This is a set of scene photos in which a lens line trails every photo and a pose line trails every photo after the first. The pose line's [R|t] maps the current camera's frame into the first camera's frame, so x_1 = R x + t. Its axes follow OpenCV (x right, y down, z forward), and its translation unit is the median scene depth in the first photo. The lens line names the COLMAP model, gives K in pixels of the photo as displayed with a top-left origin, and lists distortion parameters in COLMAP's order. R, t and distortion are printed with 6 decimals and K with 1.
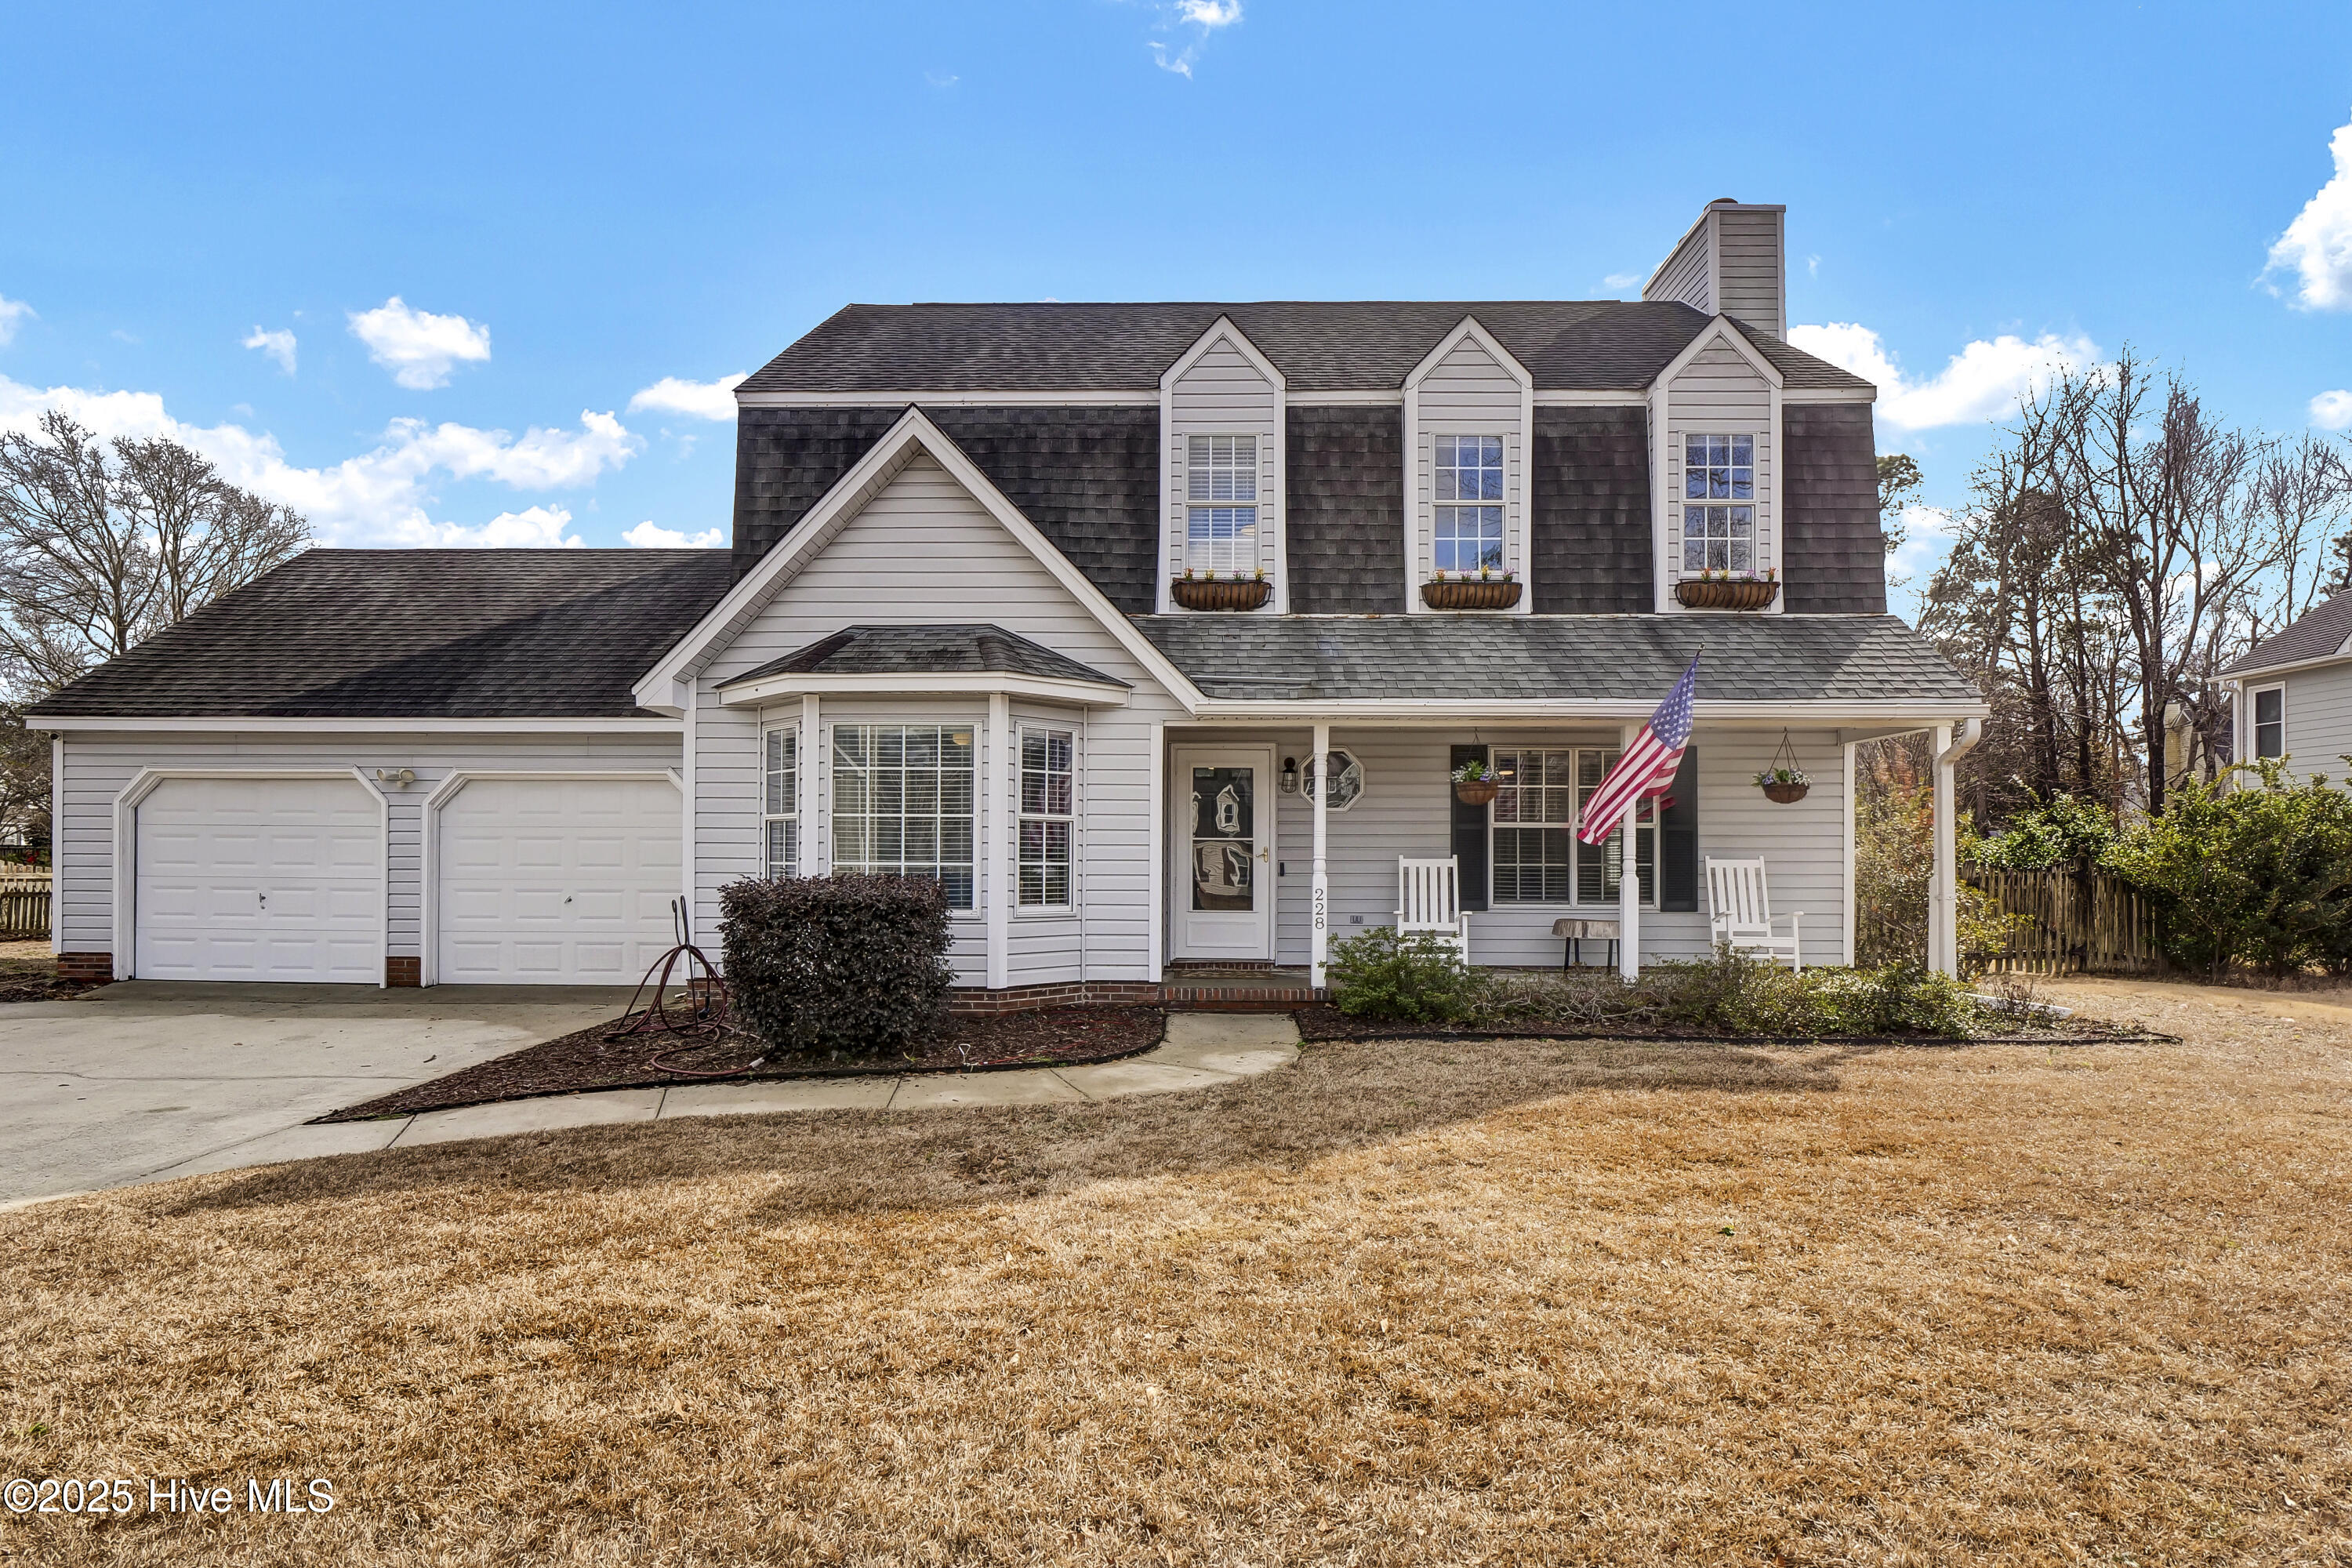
lens RADIAL K [[1171.9, 0, 1183.6], [0, 1171.9, 847.8], [0, 0, 1]] dist [-0.006343, -0.004908]
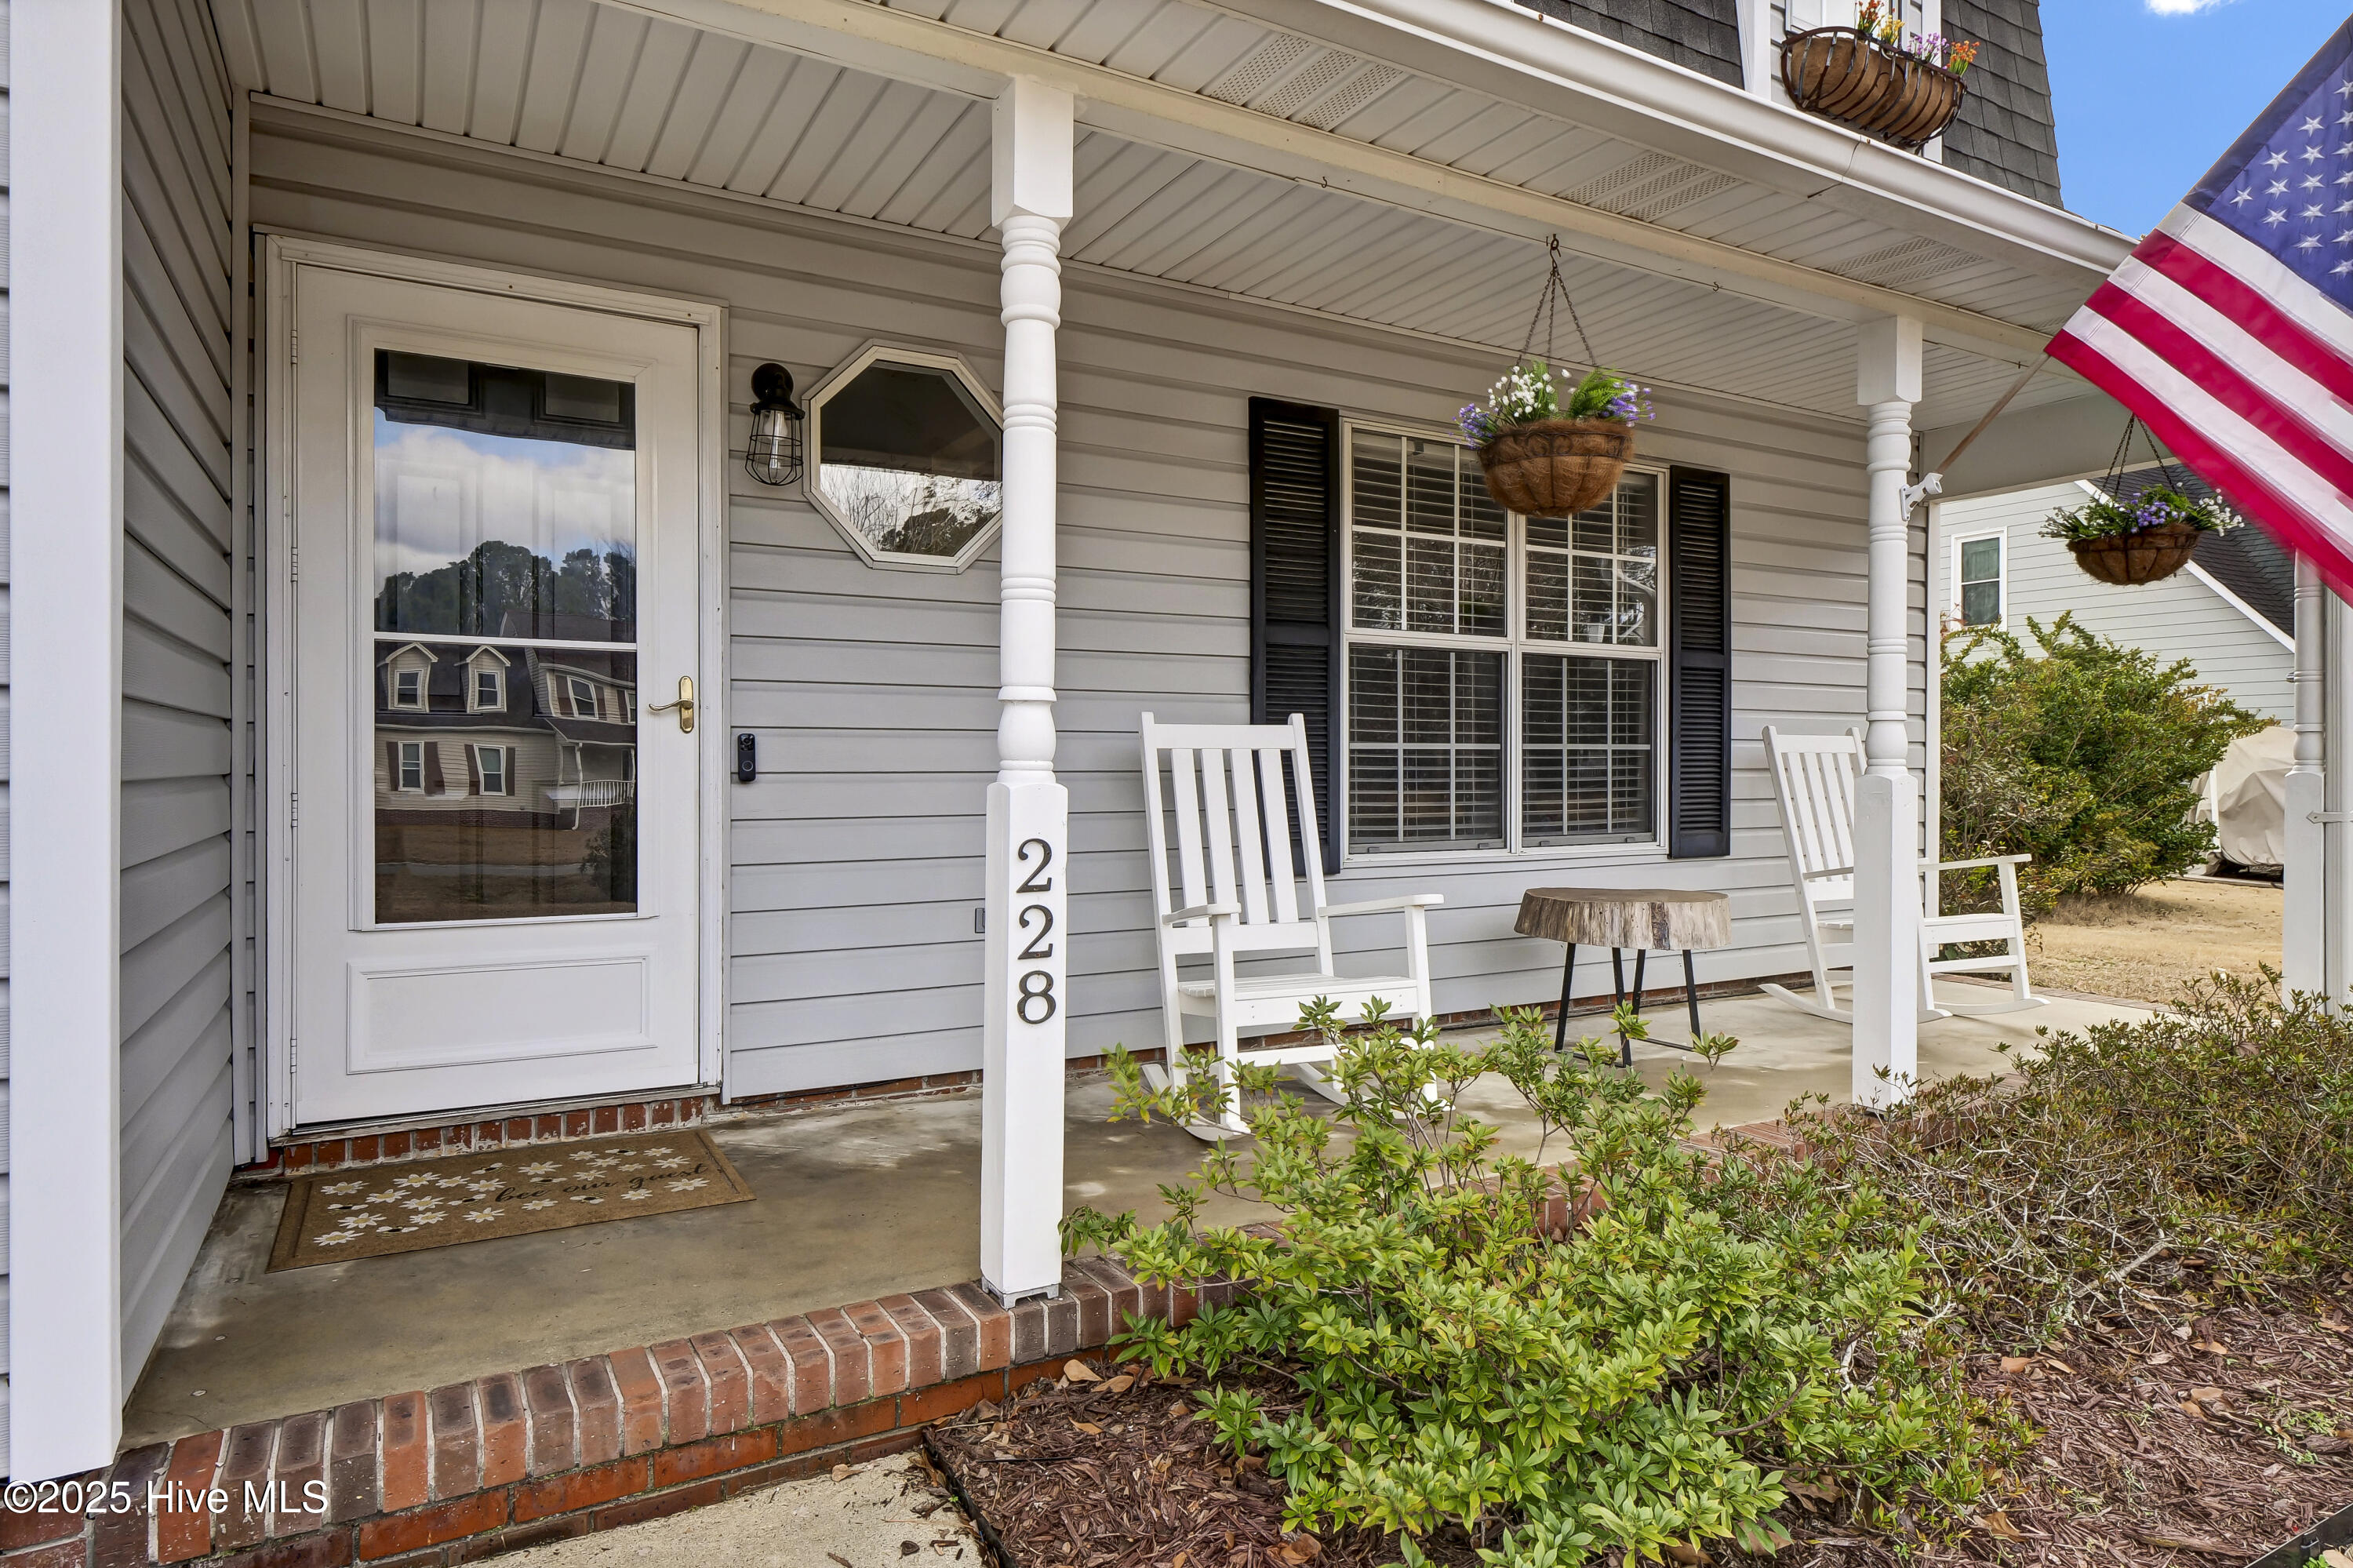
lens RADIAL K [[1345.0, 0, 1166.7], [0, 1345.0, 760.2], [0, 0, 1]] dist [0.007613, 0.000491]
pose [[0.867619, -0.001030, 0.497229, 0.011388], [-0.003821, 0.999955, 0.008738, 0.016369], [-0.497215, -0.009481, 0.867576, 0.699822]]
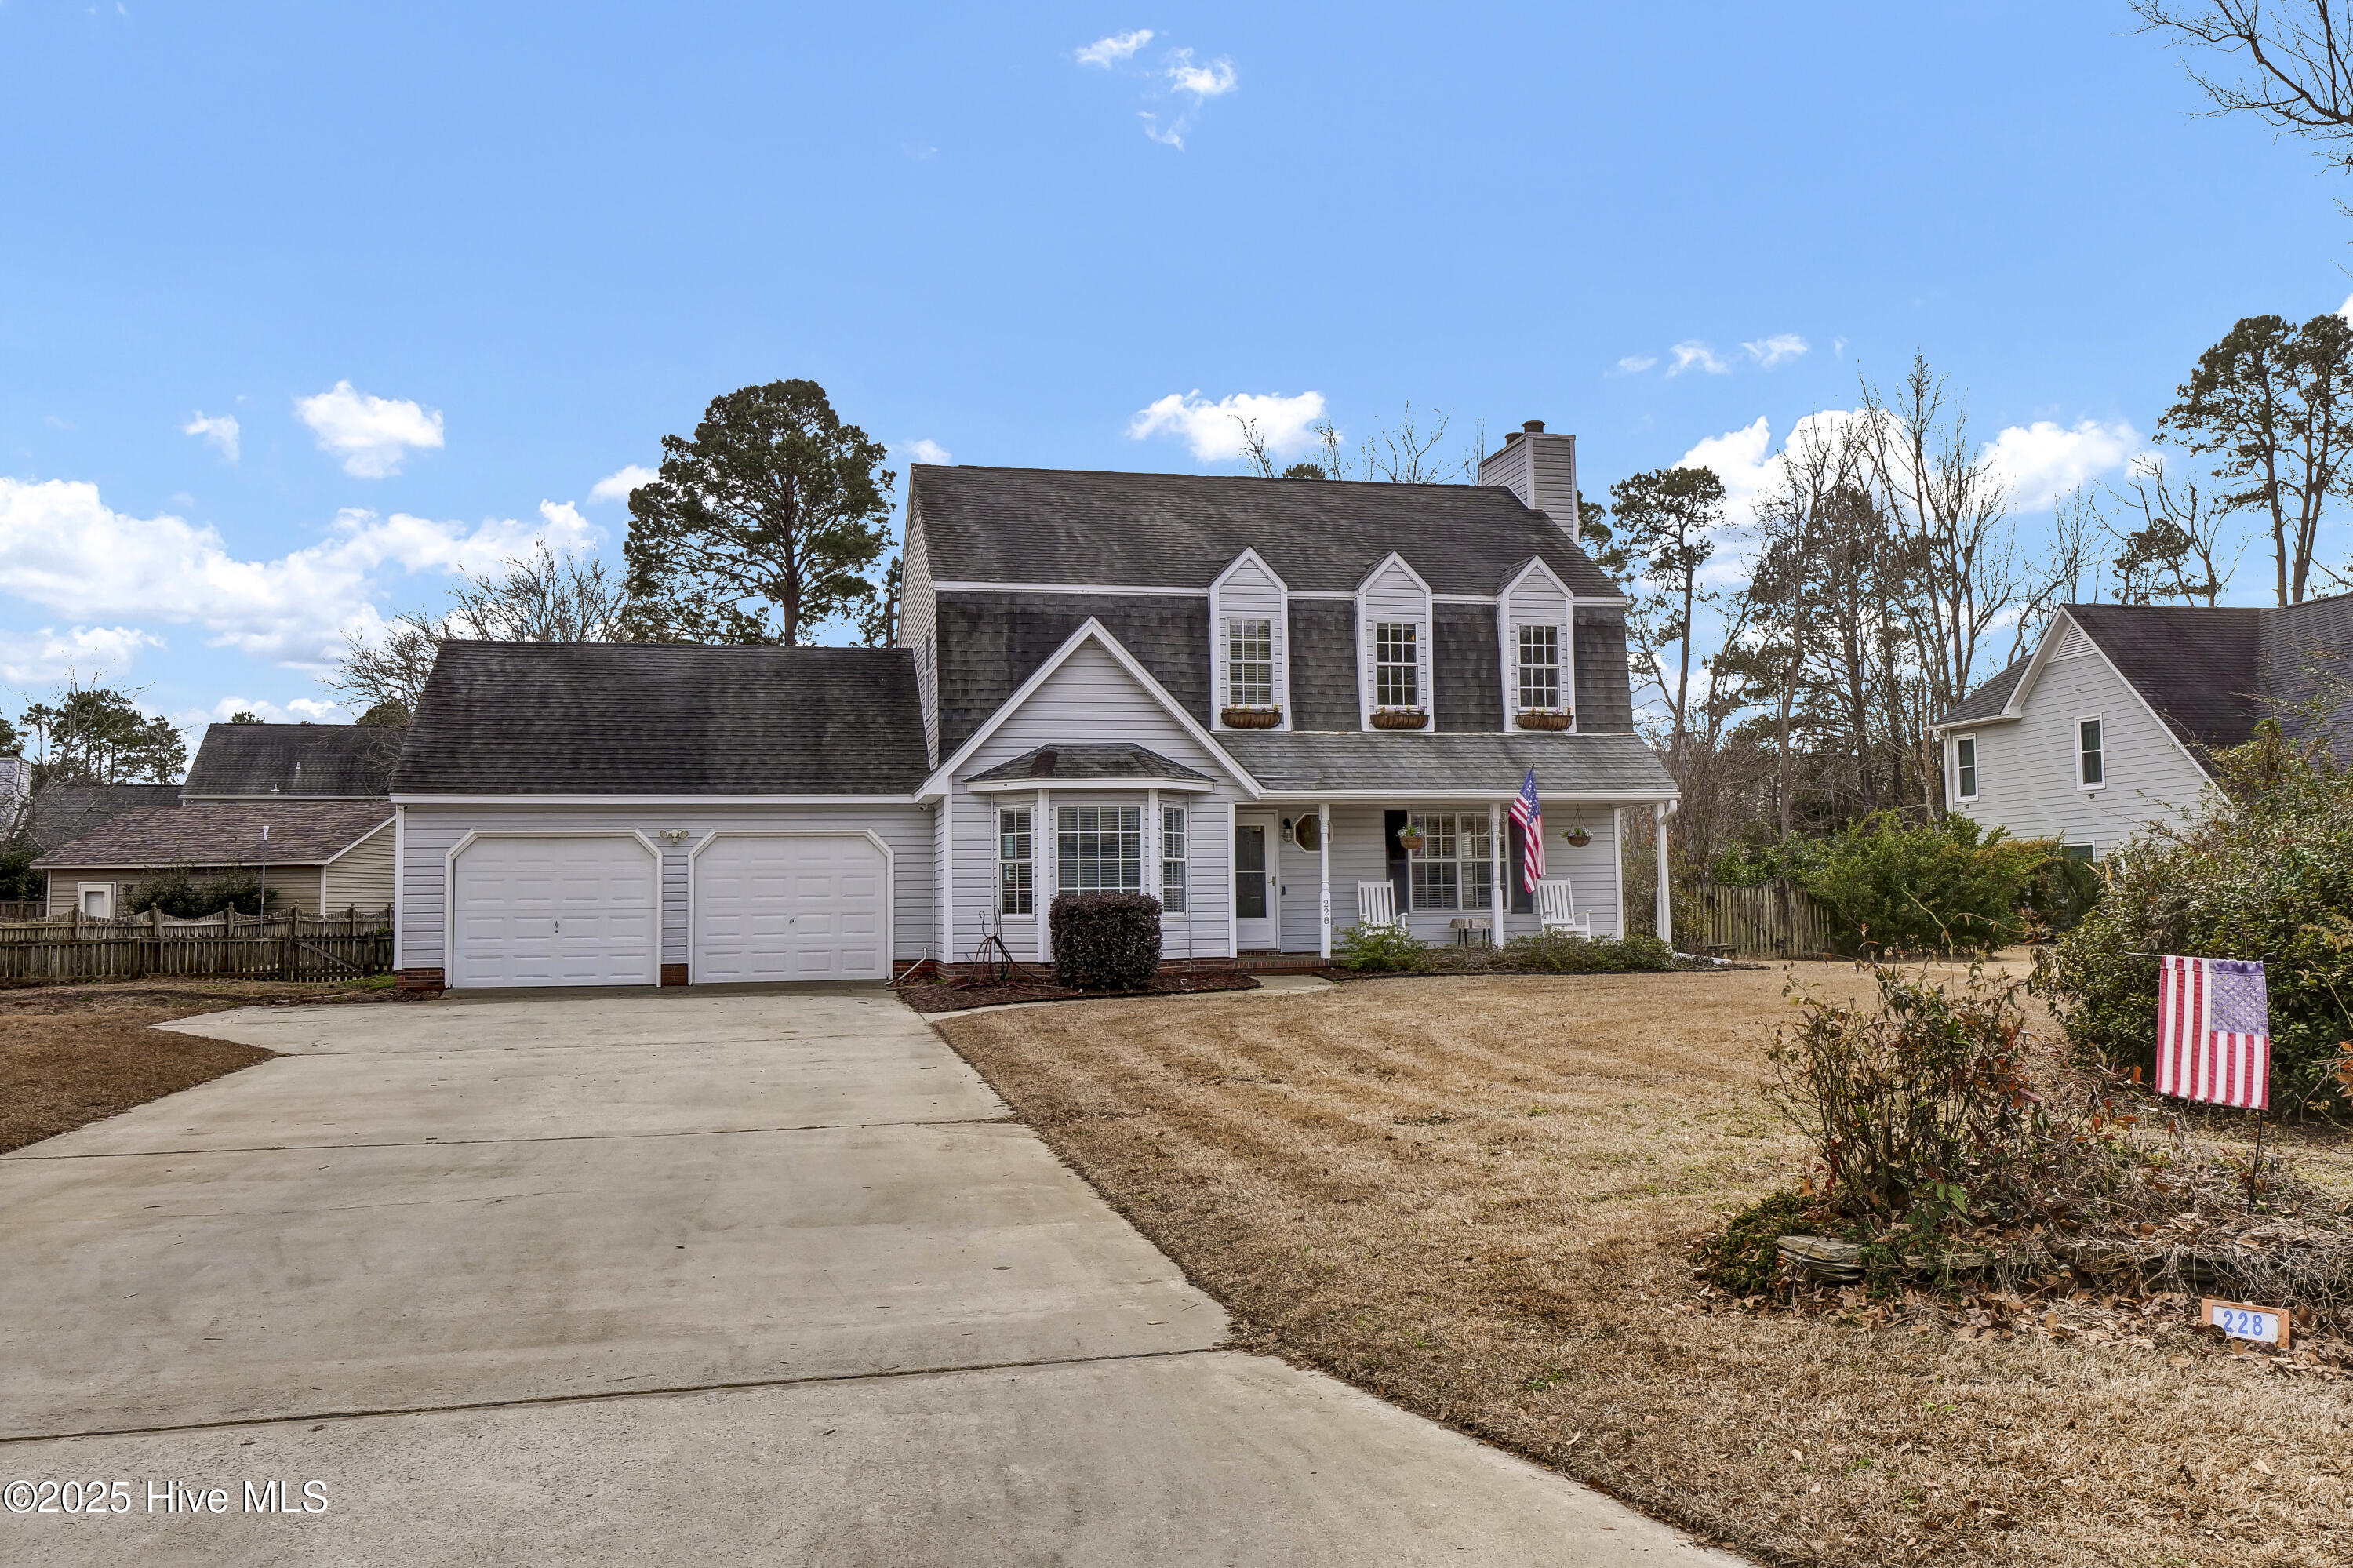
lens RADIAL K [[1788.0, 0, 1176.2], [0, 1788.0, 786.8], [0, 0, 1]] dist [0.005942, 0.002299]
pose [[0.973815, -0.002214, 0.227332, -0.621582], [0.015353, 0.998310, -0.056046, 0.011796], [-0.226823, 0.058069, 0.972203, -1.341997]]
